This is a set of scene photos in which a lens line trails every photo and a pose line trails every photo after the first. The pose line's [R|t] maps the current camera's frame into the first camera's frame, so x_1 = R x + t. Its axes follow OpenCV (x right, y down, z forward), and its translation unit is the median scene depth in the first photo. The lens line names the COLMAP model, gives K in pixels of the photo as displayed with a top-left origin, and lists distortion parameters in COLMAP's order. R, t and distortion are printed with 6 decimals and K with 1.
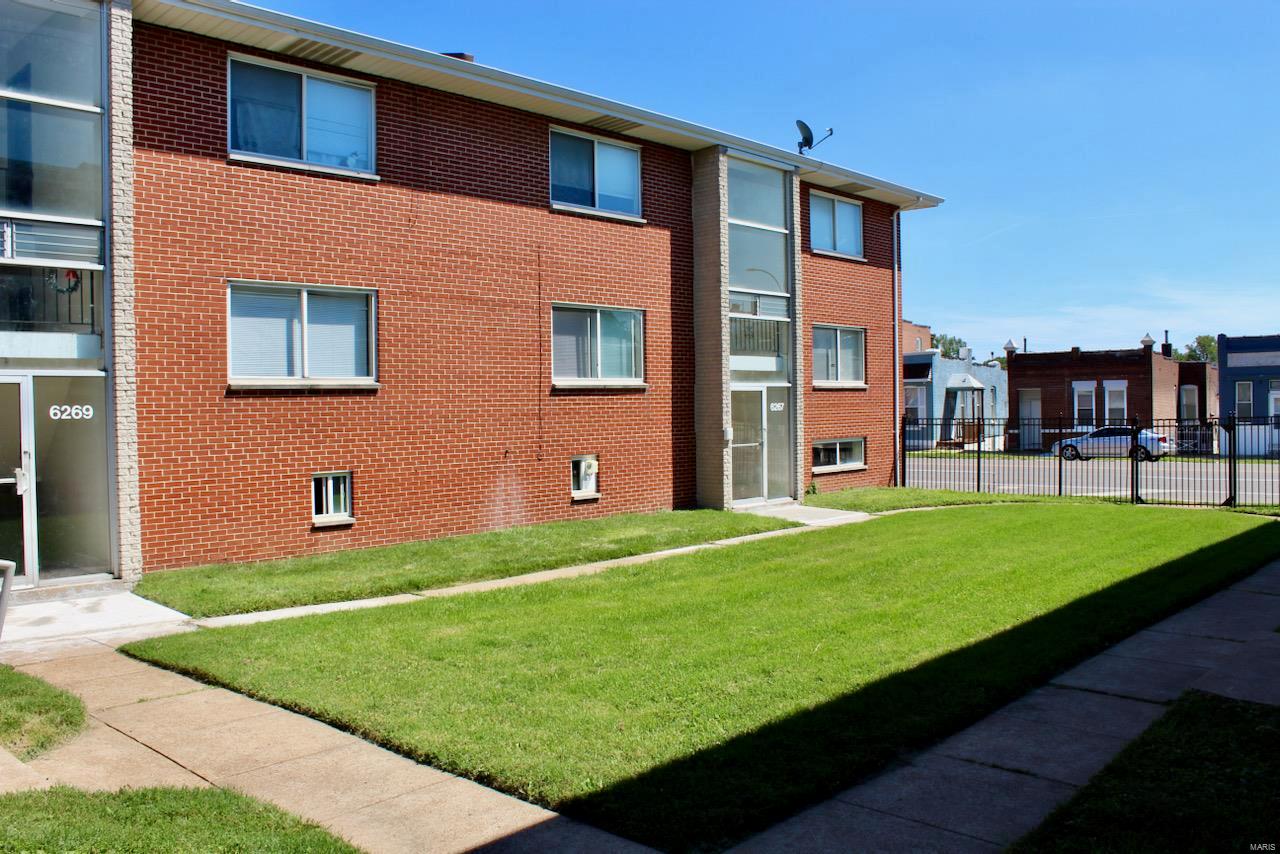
lens RADIAL K [[1067.3, 0, 627.7], [0, 1067.3, 428.4], [0, 0, 1]] dist [-0.173469, 0.160891]
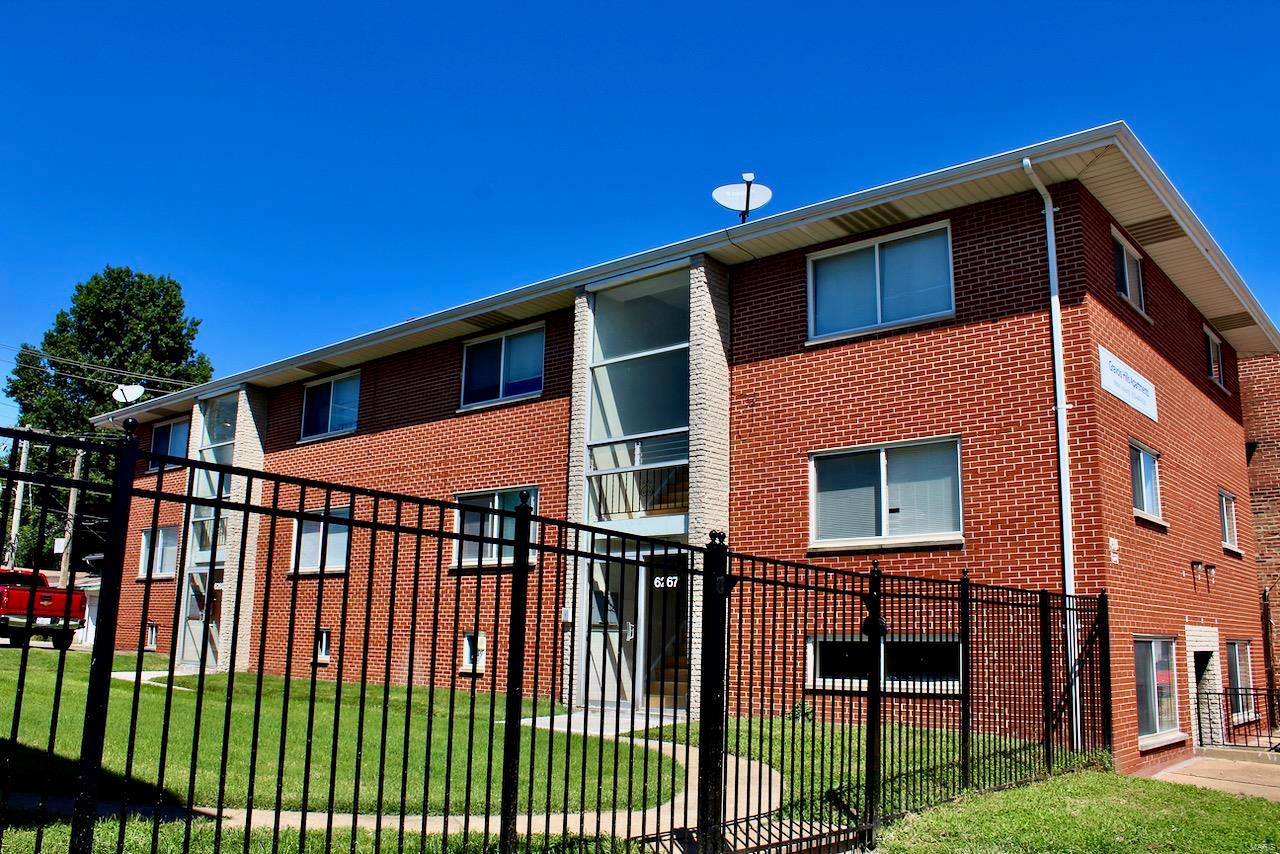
lens RADIAL K [[1056.0, 0, 640.0], [0, 1056.0, 427.0], [0, 0, 1]] dist [-0.169173, 0.156273]
pose [[0.048489, -0.185461, -0.981455, 1.043829], [-0.044026, 0.981259, -0.187599, 0.013931], [0.997853, 0.052306, 0.039415, 1.130881]]
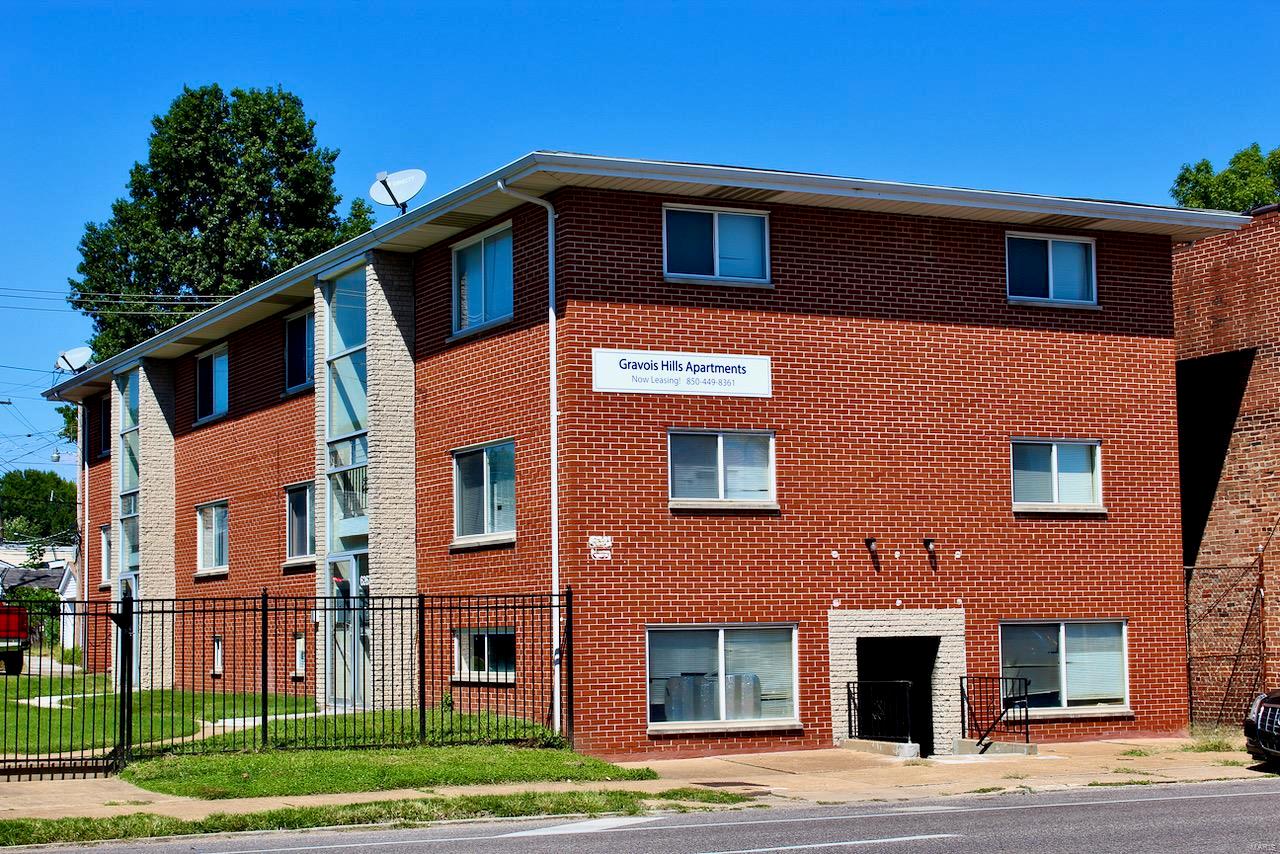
lens RADIAL K [[2224.0, 0, 640.0], [0, 2224.0, 427.0], [0, 0, 1]] dist [-0.004073, 0.077428]
pose [[-0.344297, -0.064236, -0.936661, 1.855867], [0.000137, 0.997653, -0.068470, -0.025375], [0.938861, -0.023702, -0.343481, 2.060364]]
